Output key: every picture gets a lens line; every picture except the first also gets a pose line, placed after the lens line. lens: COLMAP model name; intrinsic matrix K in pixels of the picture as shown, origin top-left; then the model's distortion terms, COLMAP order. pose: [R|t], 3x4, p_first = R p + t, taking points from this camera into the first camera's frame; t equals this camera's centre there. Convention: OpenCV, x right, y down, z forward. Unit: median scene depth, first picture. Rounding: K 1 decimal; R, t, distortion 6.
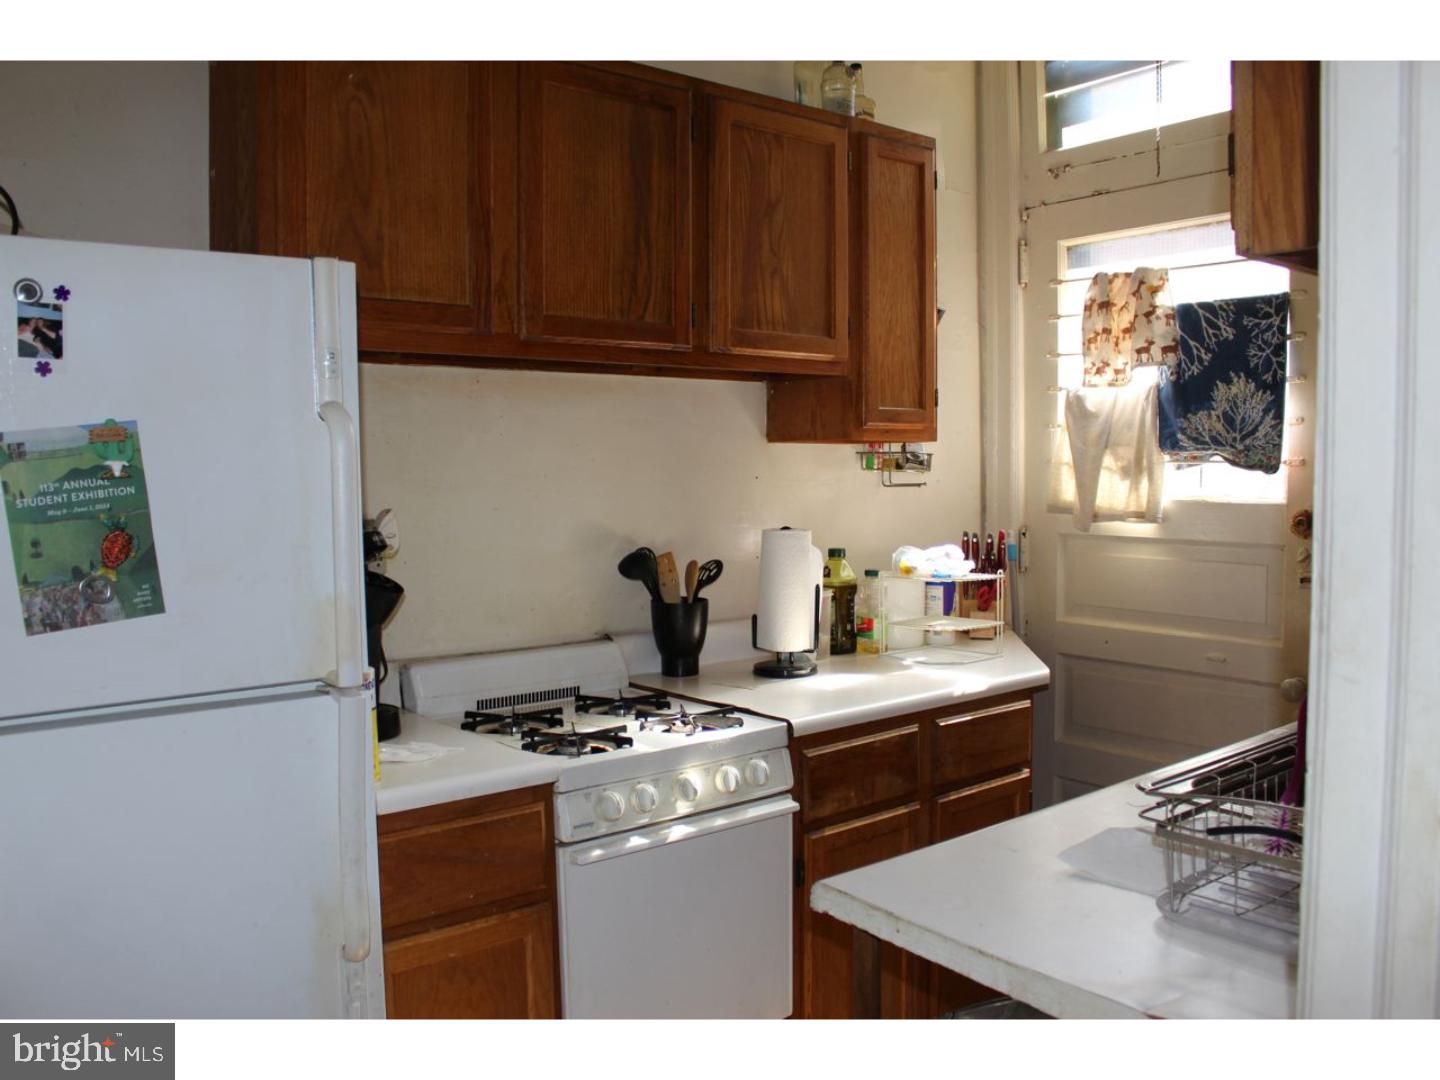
lens RADIAL K [[1192.1, 0, 732.8], [0, 1192.1, 538.5], [0, 0, 1]] dist [-0.155726, 0.115237]
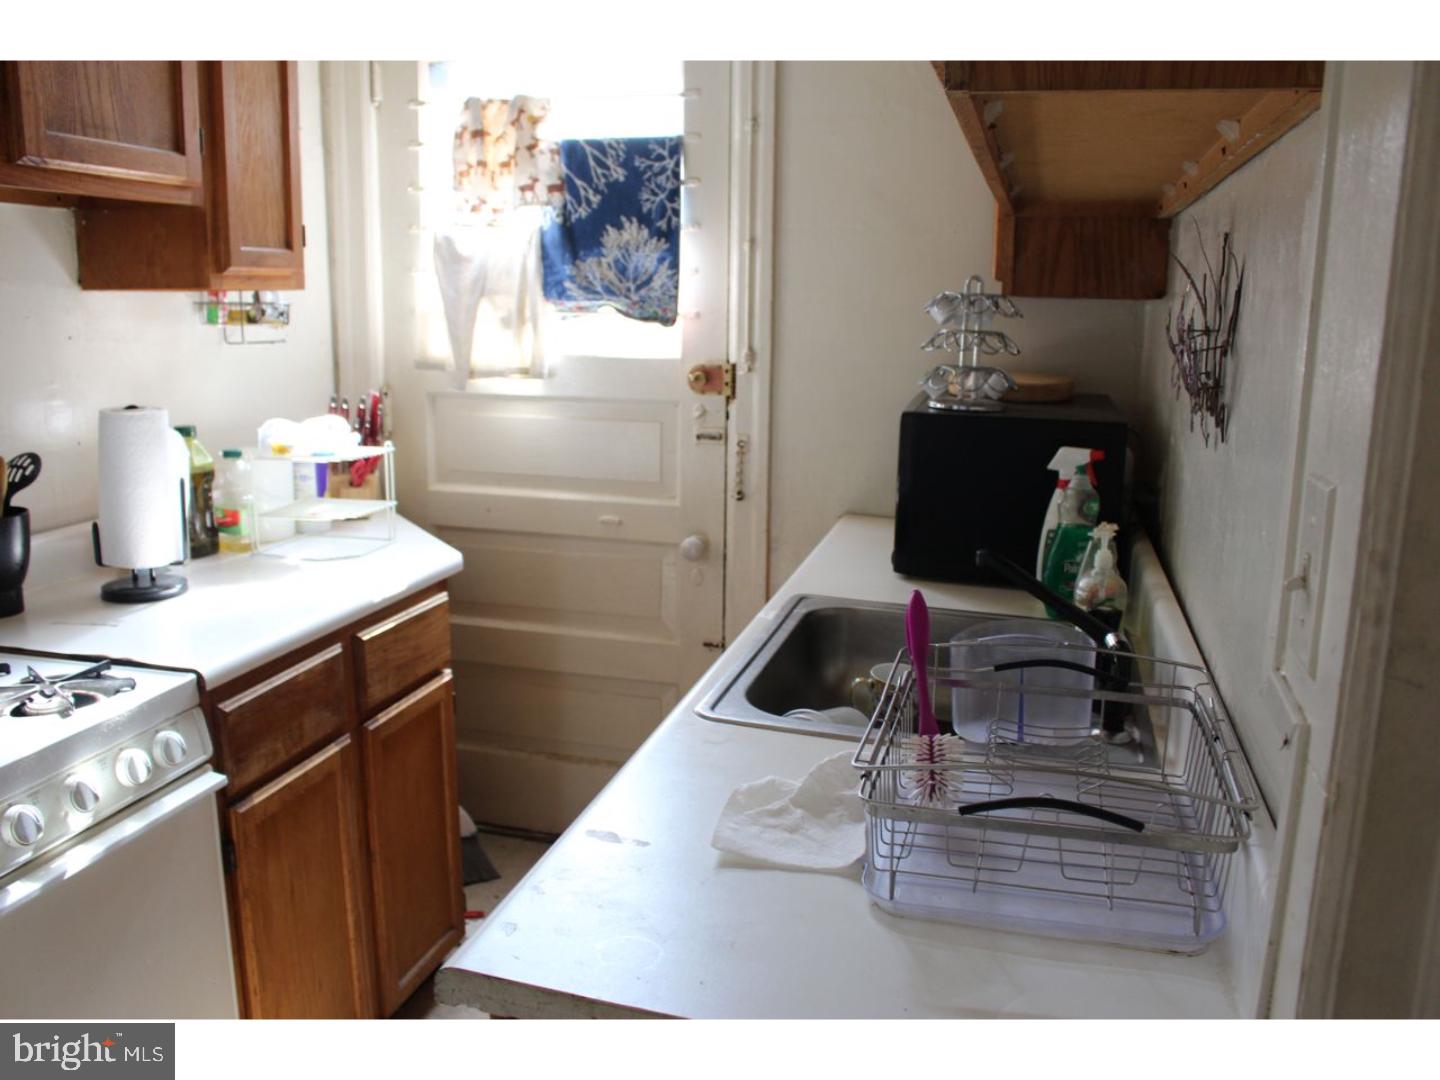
lens RADIAL K [[1192.1, 0, 732.8], [0, 1192.1, 538.5], [0, 0, 1]] dist [-0.155726, 0.115237]
pose [[0.812536, -0.097695, 0.574666, -0.066805], [0.016659, 0.989345, 0.144636, -0.022850], [-0.582673, -0.107949, 0.805506, 0.157307]]
